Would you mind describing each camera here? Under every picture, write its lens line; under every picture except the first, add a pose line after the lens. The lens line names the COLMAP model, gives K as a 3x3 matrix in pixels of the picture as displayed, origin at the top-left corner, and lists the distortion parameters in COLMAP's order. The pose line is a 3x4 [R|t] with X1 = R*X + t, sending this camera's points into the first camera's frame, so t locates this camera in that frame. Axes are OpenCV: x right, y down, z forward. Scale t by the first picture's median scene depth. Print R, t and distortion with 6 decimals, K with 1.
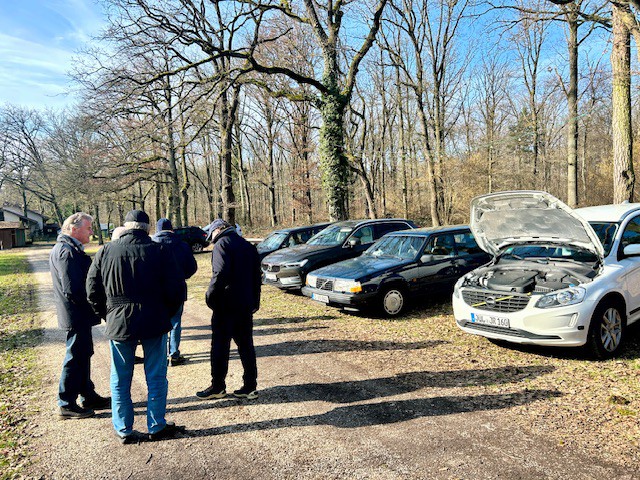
lens RADIAL K [[465.7, 0, 317.7], [0, 465.7, 252.1], [0, 0, 1]] dist [0.039531, -0.094280]
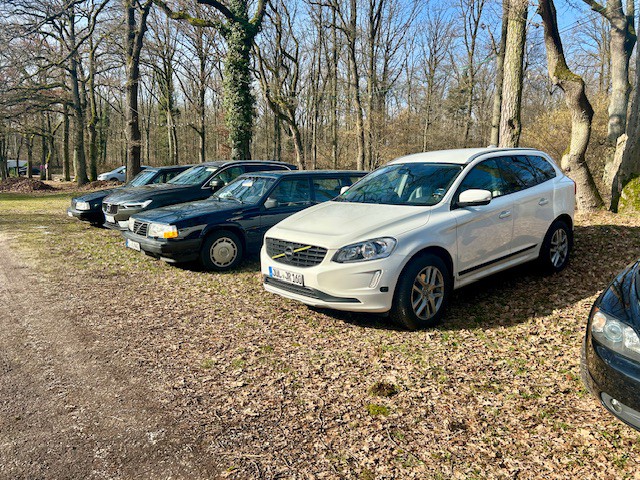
lens RADIAL K [[480.7, 0, 320.0], [0, 480.7, 240.0], [0, 0, 1]] dist [0.005520, -0.006068]
pose [[0.988882, 0.043629, 0.142161, 0.156342], [-0.053382, 0.996422, 0.065529, 0.015220], [-0.138794, -0.072389, 0.987672, 0.103511]]
